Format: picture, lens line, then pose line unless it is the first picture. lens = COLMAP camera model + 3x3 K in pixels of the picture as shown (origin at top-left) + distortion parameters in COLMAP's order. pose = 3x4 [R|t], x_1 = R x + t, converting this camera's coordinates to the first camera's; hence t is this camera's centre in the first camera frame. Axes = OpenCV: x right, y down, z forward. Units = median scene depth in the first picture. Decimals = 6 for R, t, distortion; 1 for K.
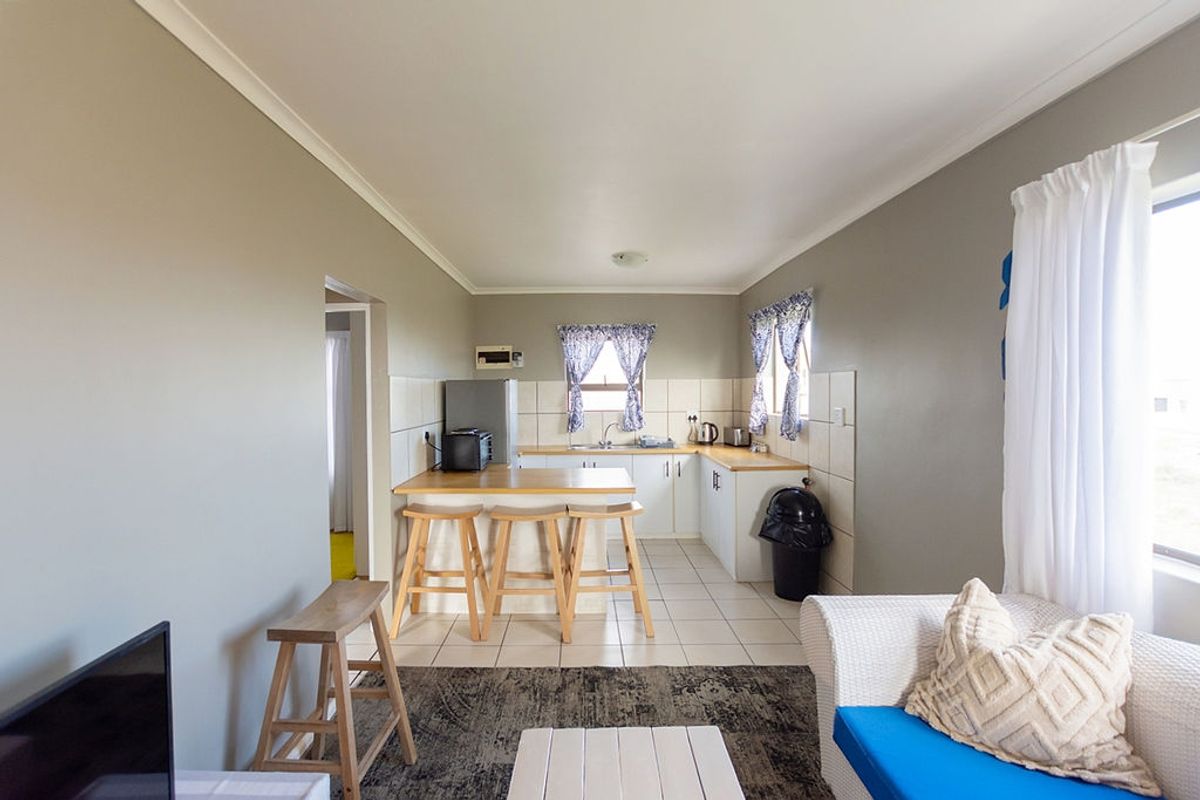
lens RADIAL K [[559.8, 0, 520.9], [0, 559.8, 392.2], [0, 0, 1]] dist [-0.001338, 0.000227]
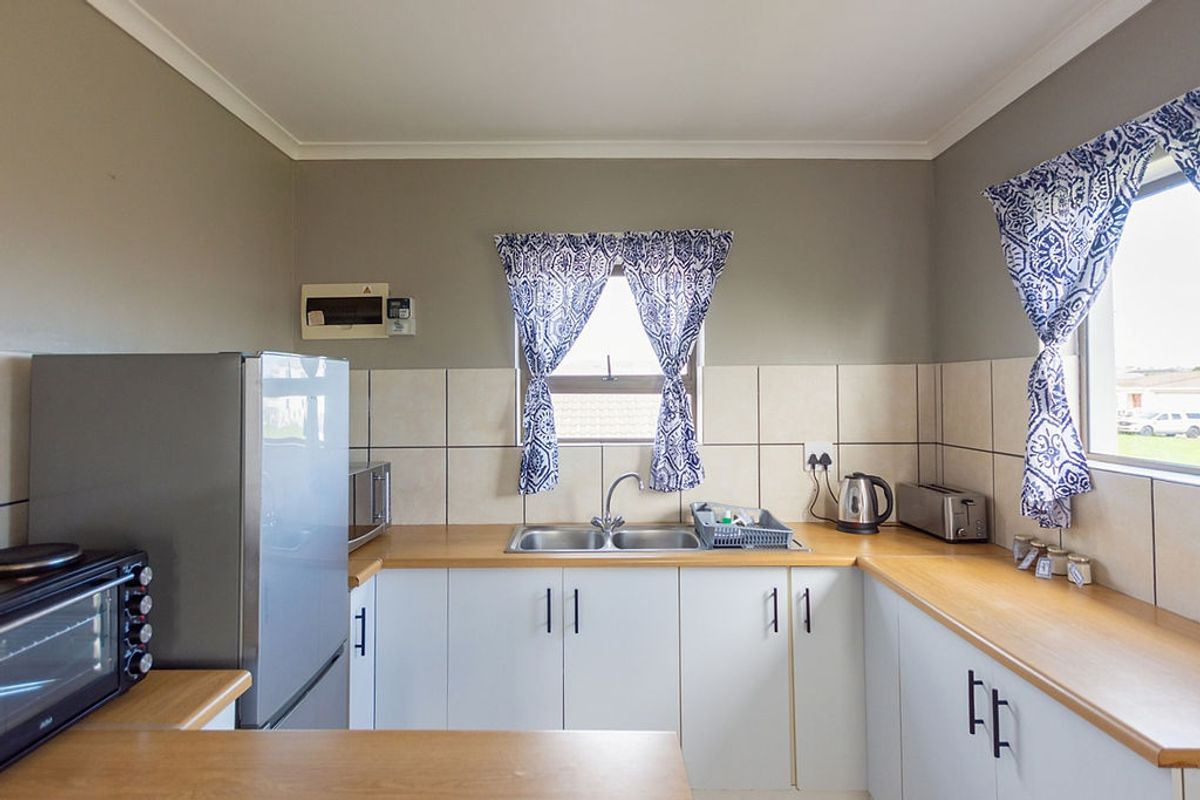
lens RADIAL K [[656.8, 0, 591.1], [0, 656.8, 375.8], [0, 0, 1]] dist [0.004396, 0.000490]
pose [[0.994196, 0.007327, 0.107337, 0.086051], [-0.004448, 0.999625, -0.027036, -0.001810], [-0.107495, 0.026402, 0.993855, 0.522845]]
